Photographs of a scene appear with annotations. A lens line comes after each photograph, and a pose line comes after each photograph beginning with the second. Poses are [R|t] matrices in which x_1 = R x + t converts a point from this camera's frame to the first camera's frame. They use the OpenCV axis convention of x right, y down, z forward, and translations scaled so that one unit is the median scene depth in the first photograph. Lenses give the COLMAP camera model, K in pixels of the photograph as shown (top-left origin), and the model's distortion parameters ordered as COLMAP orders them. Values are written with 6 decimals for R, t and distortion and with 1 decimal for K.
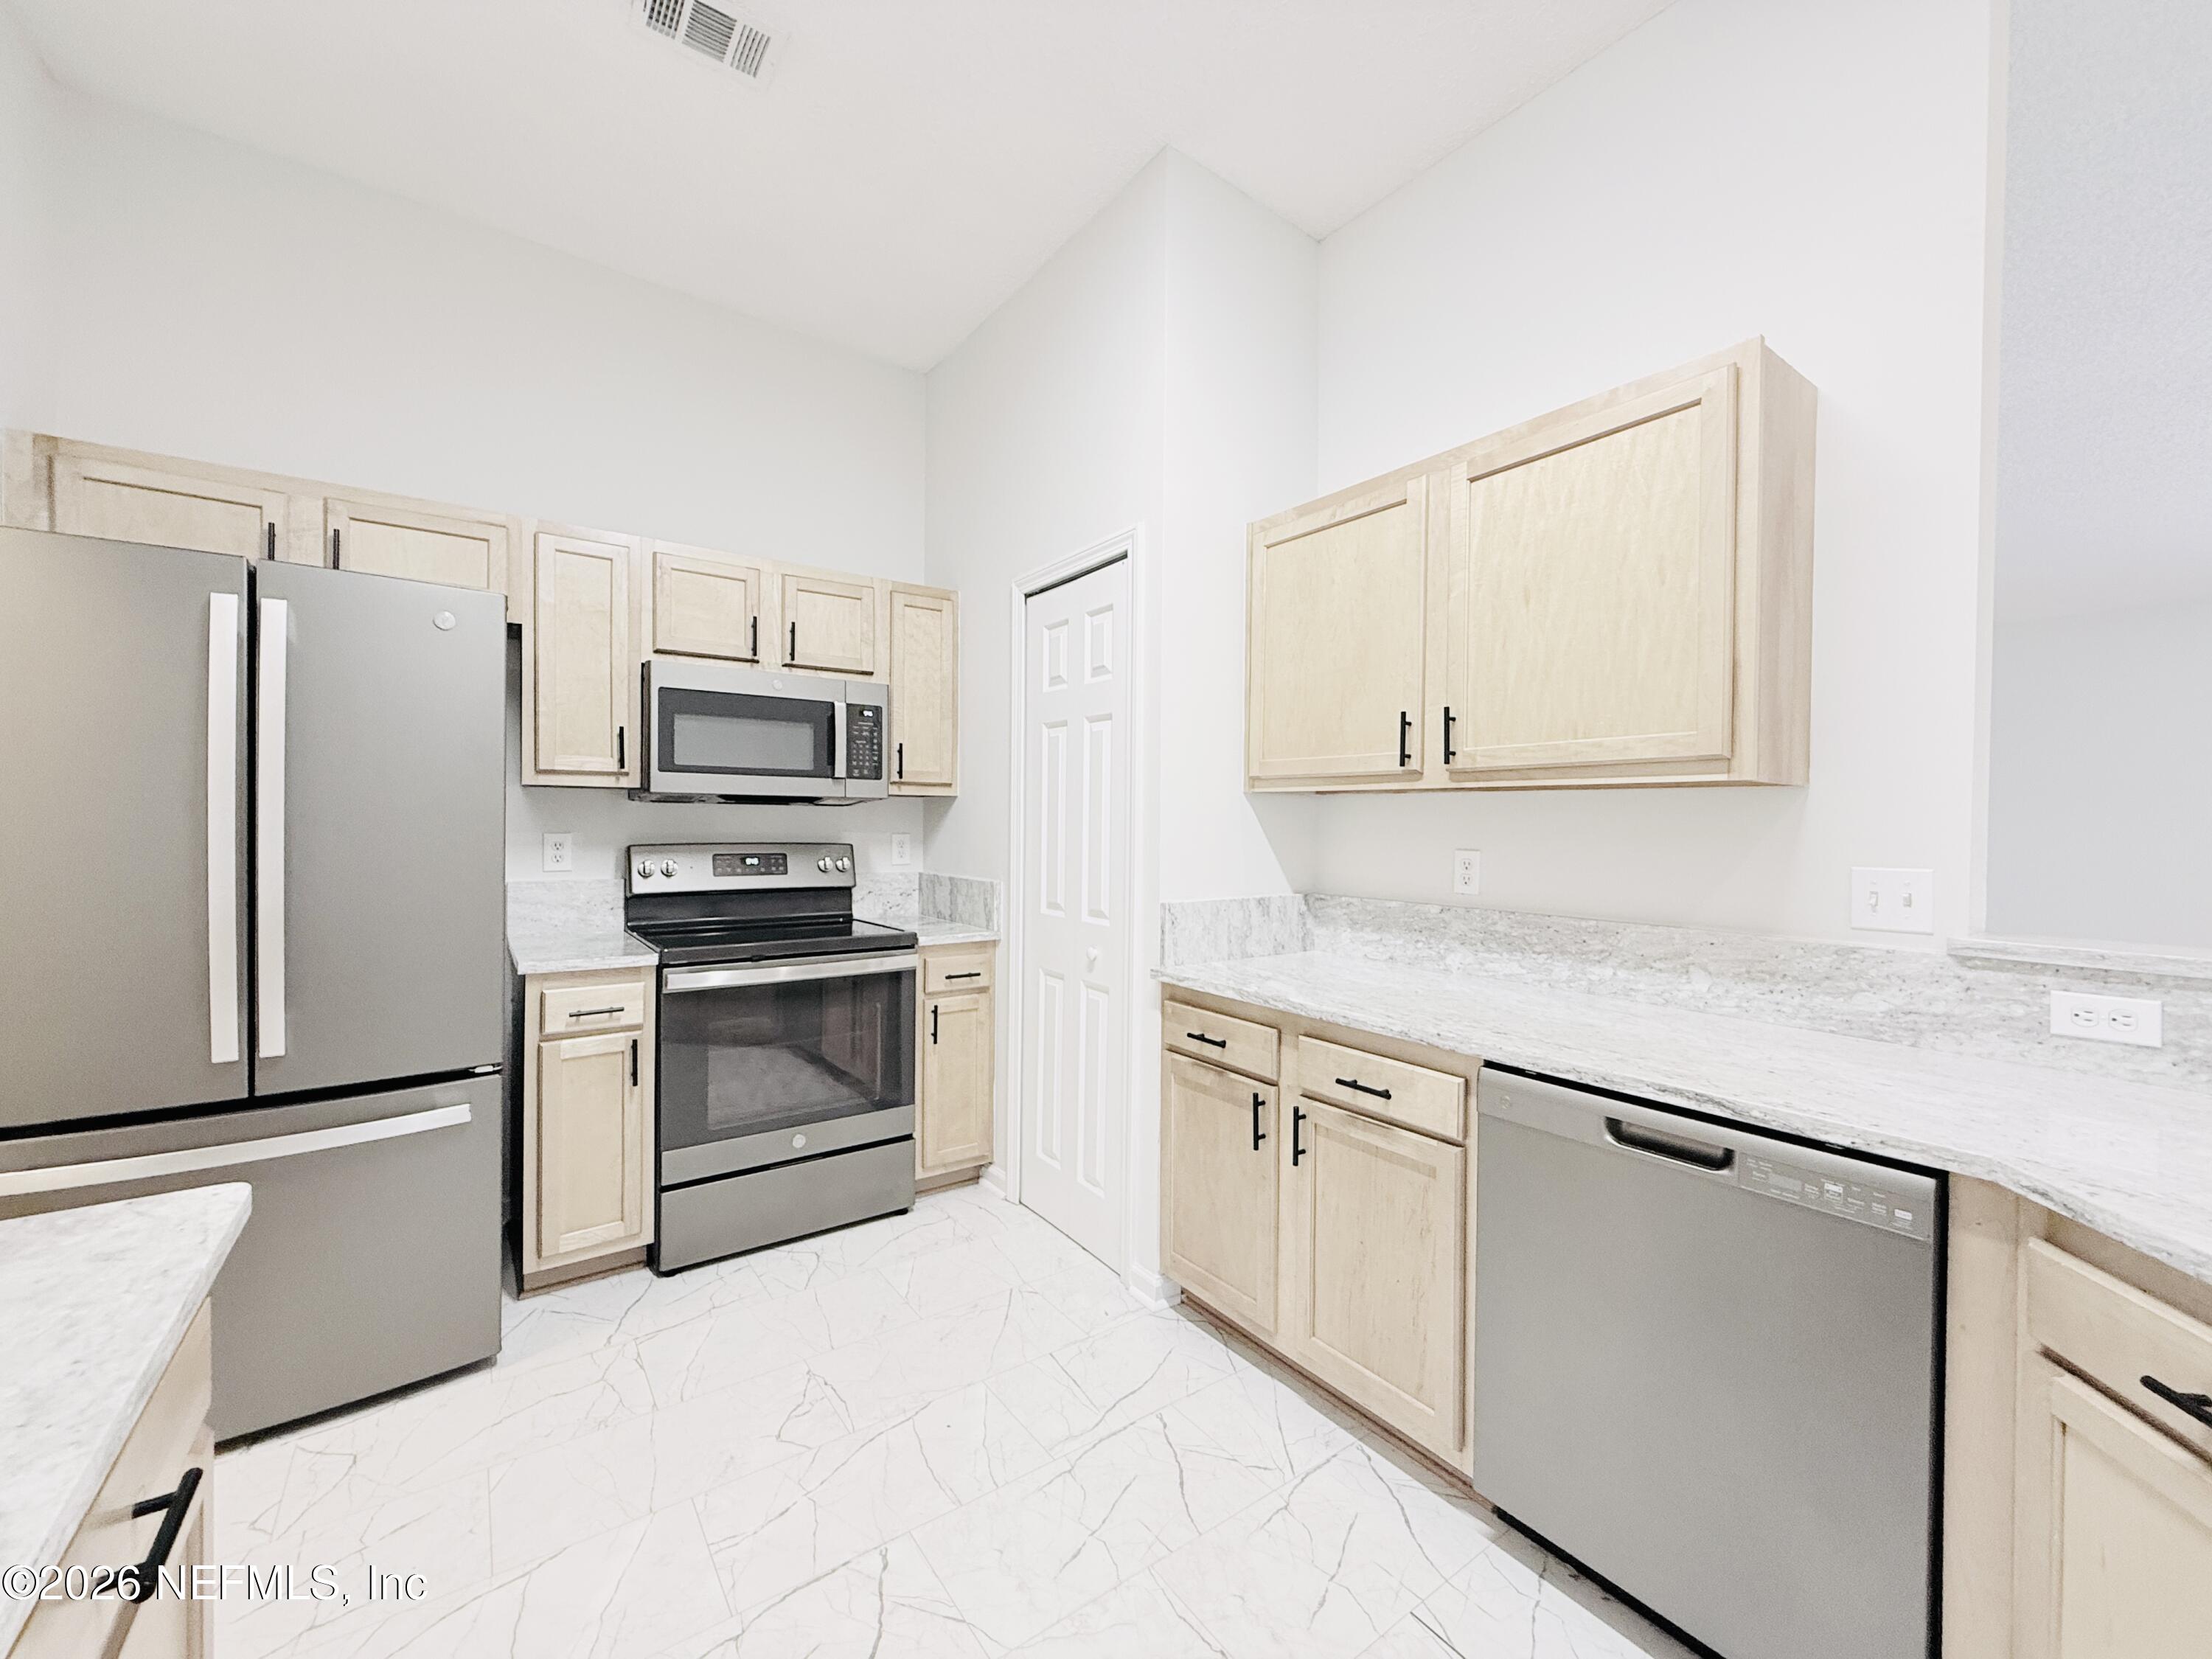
lens RADIAL K [[879.7, 0, 1101.5], [0, 879.7, 830.9], [0, 0, 1]] dist [0.000761, 0.000006]
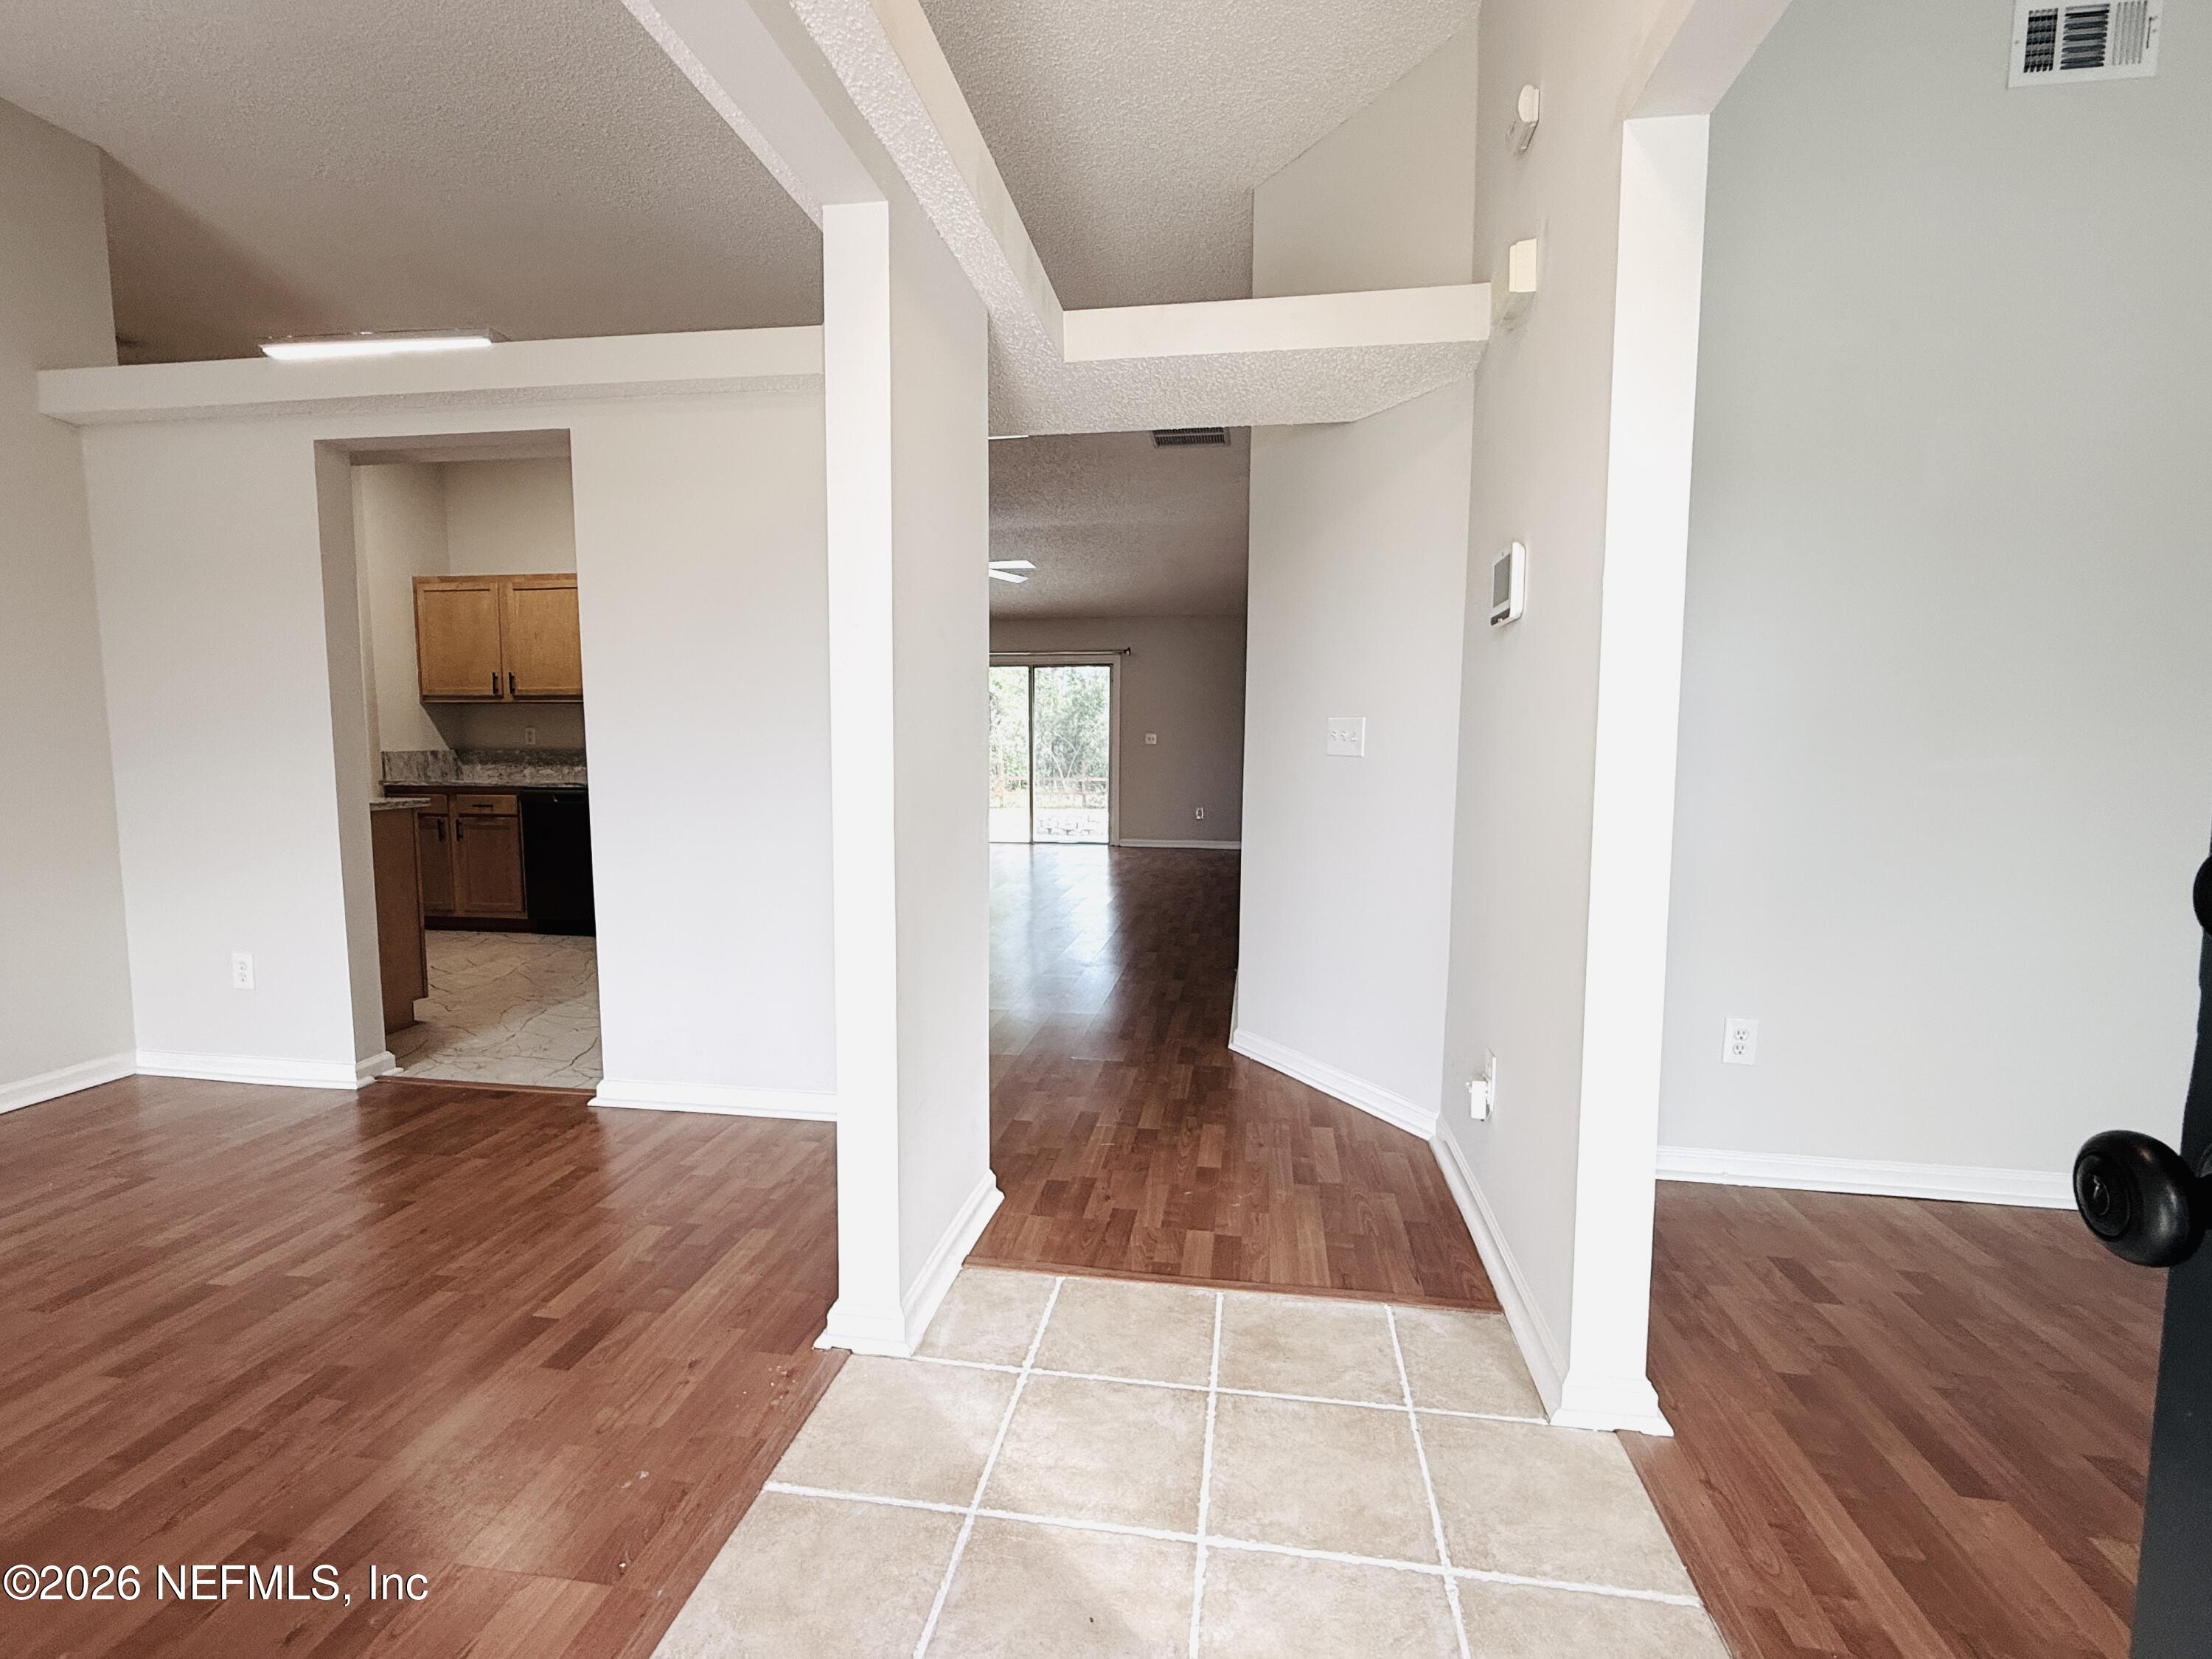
lens RADIAL K [[1002.4, 0, 1107.9], [0, 1002.4, 831.8], [0, 0, 1]] dist [-0.000619, 0.000719]
pose [[0.697036, -0.075932, 0.713005, -0.497843], [0.015693, 0.995754, 0.090702, 0.085696], [-0.716865, -0.052034, 0.695268, -2.196533]]
